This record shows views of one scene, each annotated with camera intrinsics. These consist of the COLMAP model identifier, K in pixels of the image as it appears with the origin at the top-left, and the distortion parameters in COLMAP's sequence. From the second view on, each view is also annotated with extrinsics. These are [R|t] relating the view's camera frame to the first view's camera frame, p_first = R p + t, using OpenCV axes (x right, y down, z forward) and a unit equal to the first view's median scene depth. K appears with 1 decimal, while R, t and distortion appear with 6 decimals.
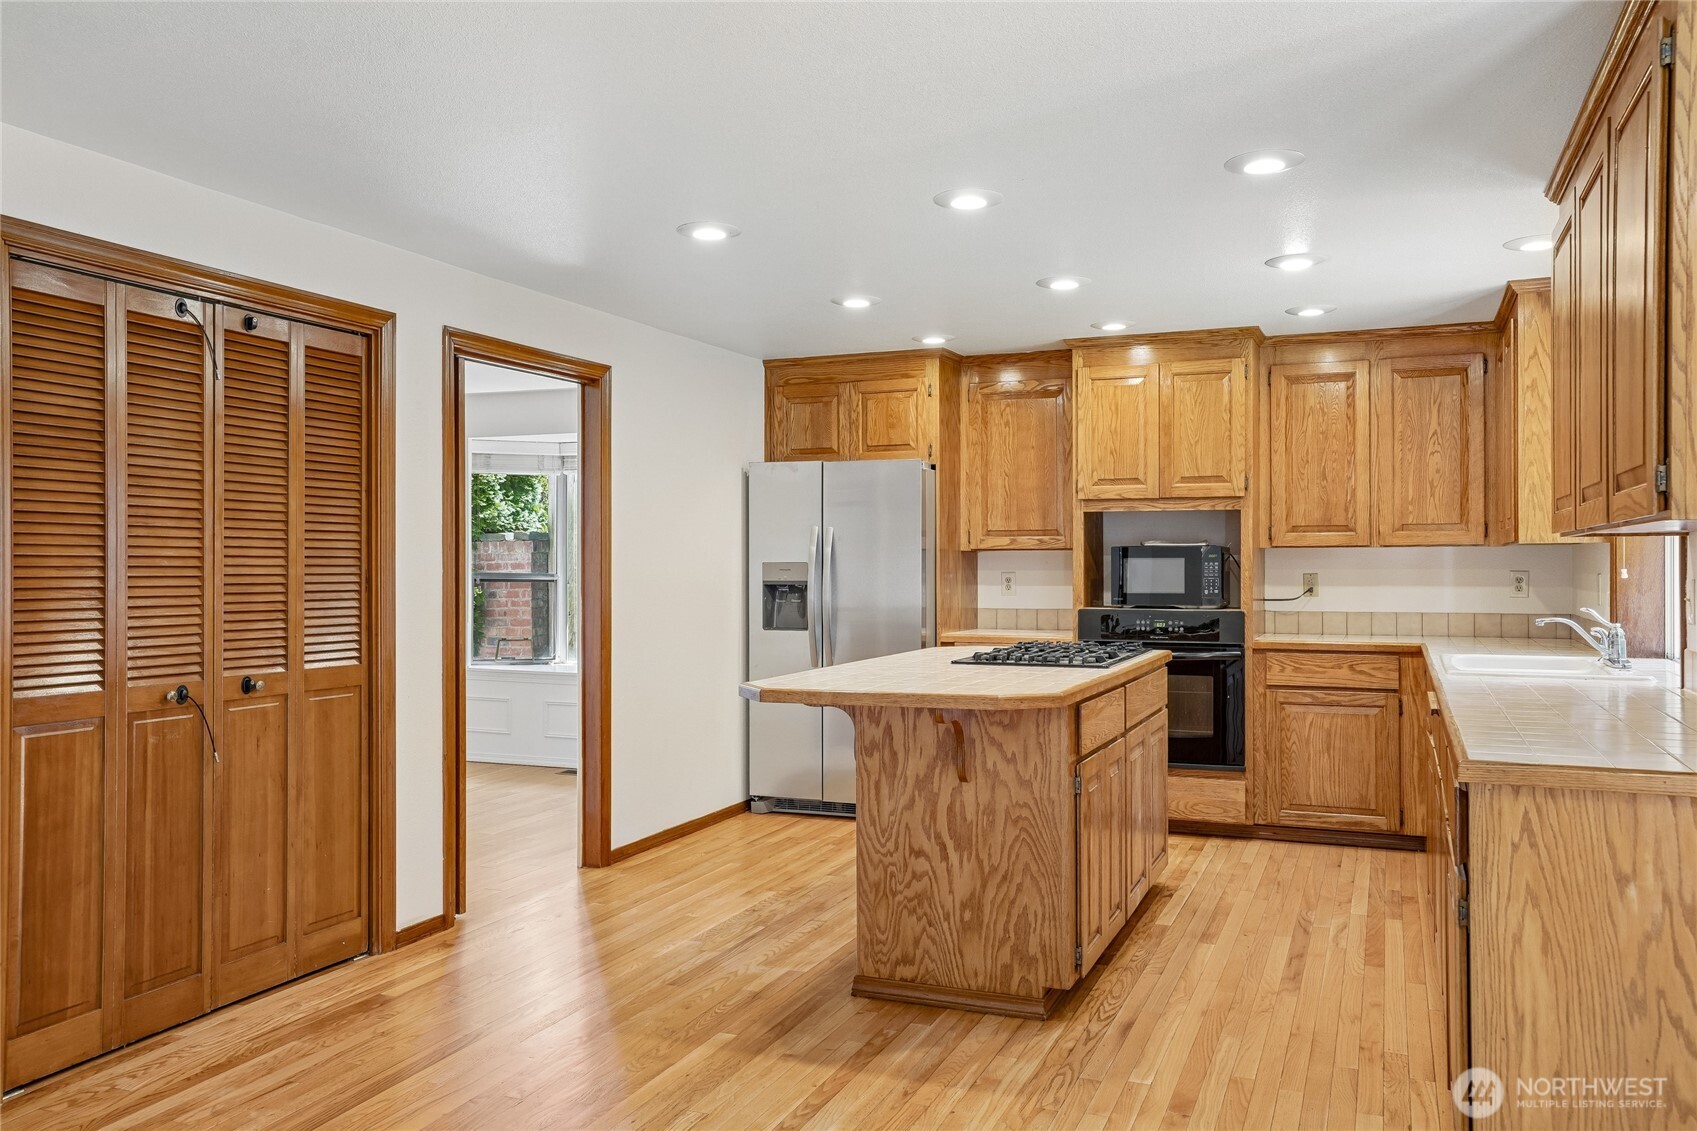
lens RADIAL K [[1309.7, 0, 848.5], [0, 1309.7, 565.5], [0, 0, 1]] dist [-0.006857, 0.078267]
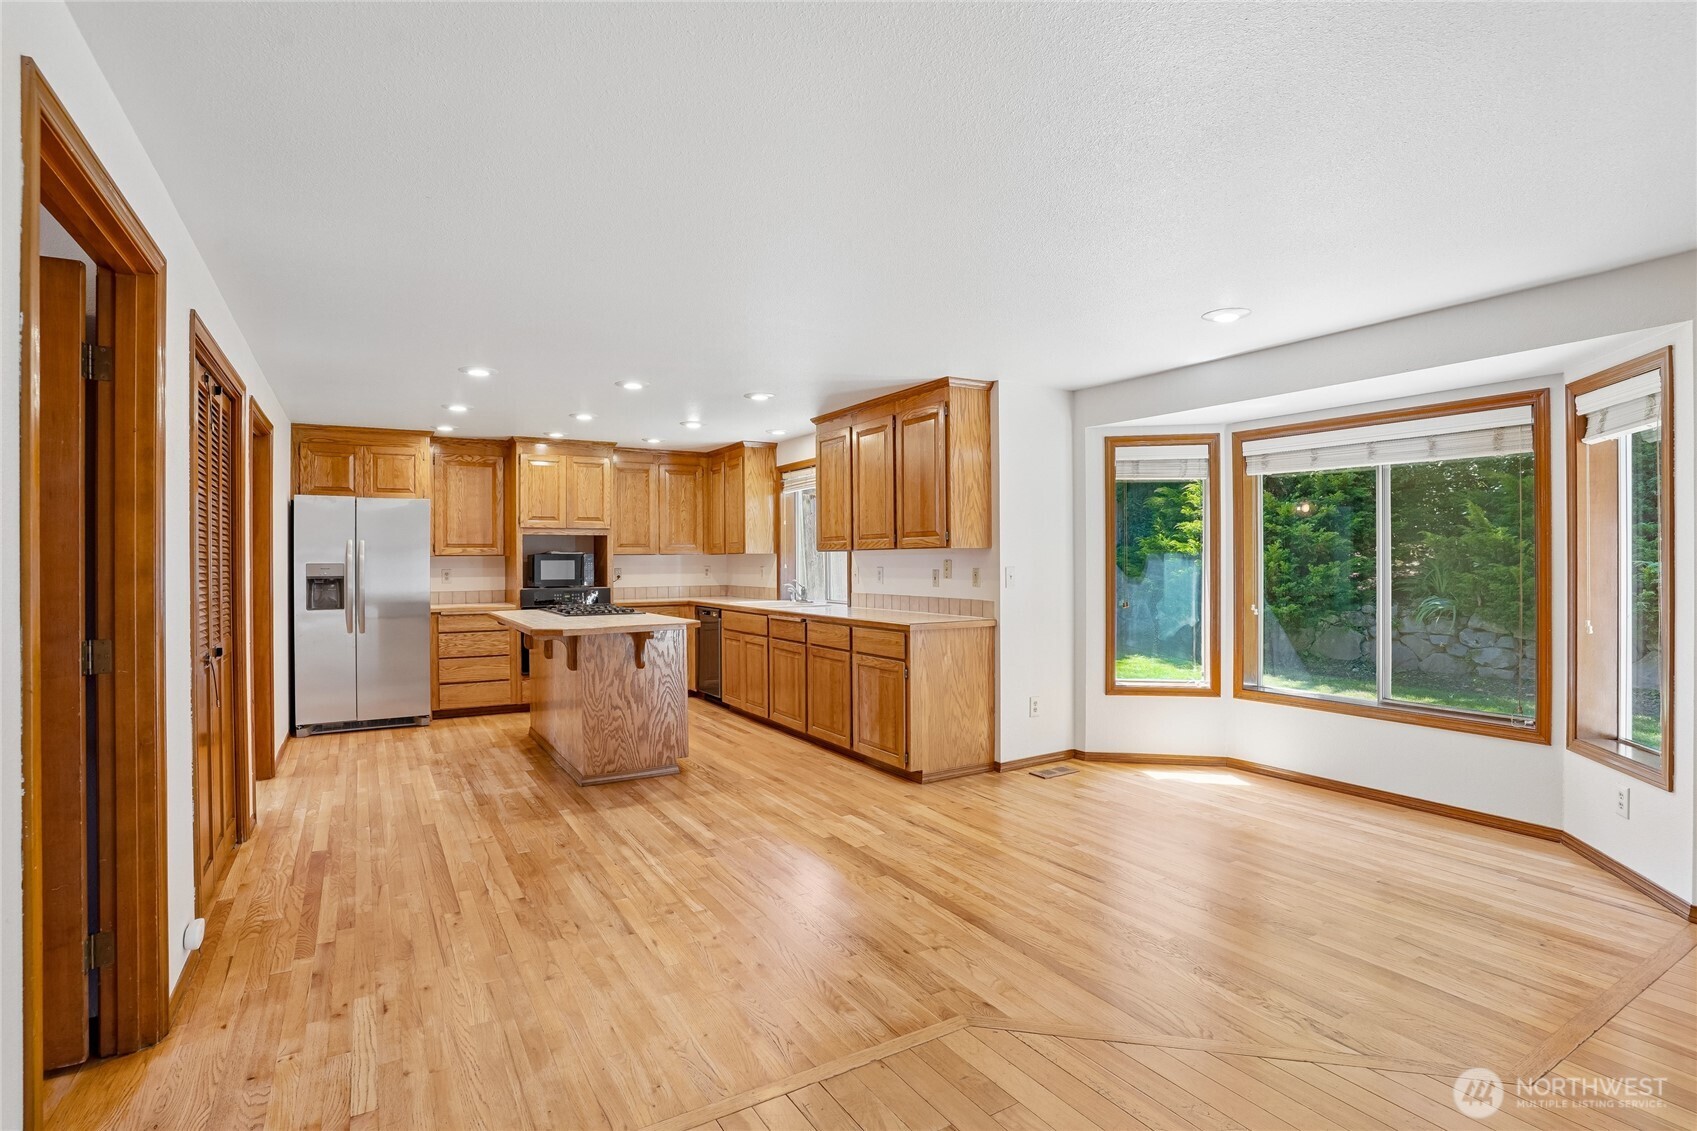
lens RADIAL K [[842.3, 0, 848.5], [0, 842.3, 565.5], [0, 0, 1]] dist [-0.080338, 0.049796]
pose [[0.597783, -0.005920, 0.801636, -0.747606], [0.006780, 0.999974, 0.002329, 0.002477], [-0.801629, 0.004043, 0.597808, -0.048082]]
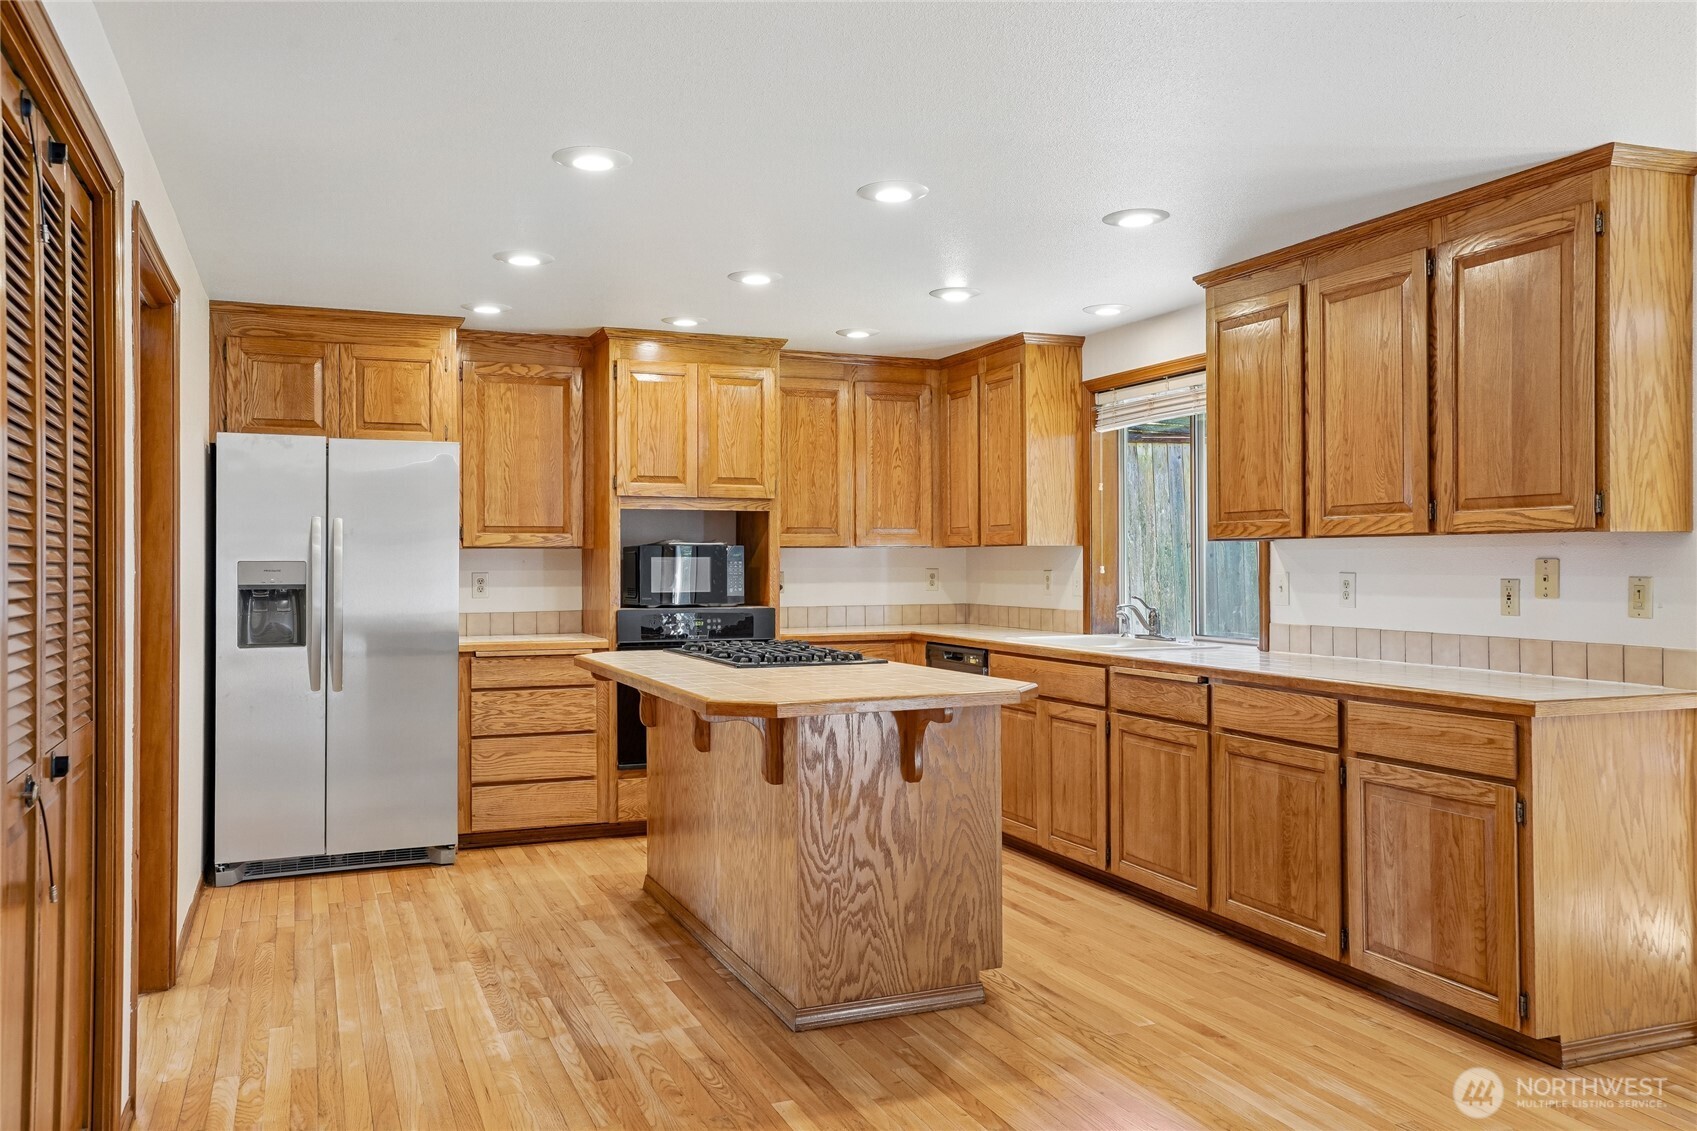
lens RADIAL K [[1309.7, 0, 848.5], [0, 1309.7, 565.5], [0, 0, 1]] dist [-0.006857, 0.078267]
pose [[0.702123, -0.001896, 0.712054, -0.627908], [0.002755, 0.999996, -0.000054, 0.001894], [-0.712051, 0.002000, 0.702125, 0.331717]]
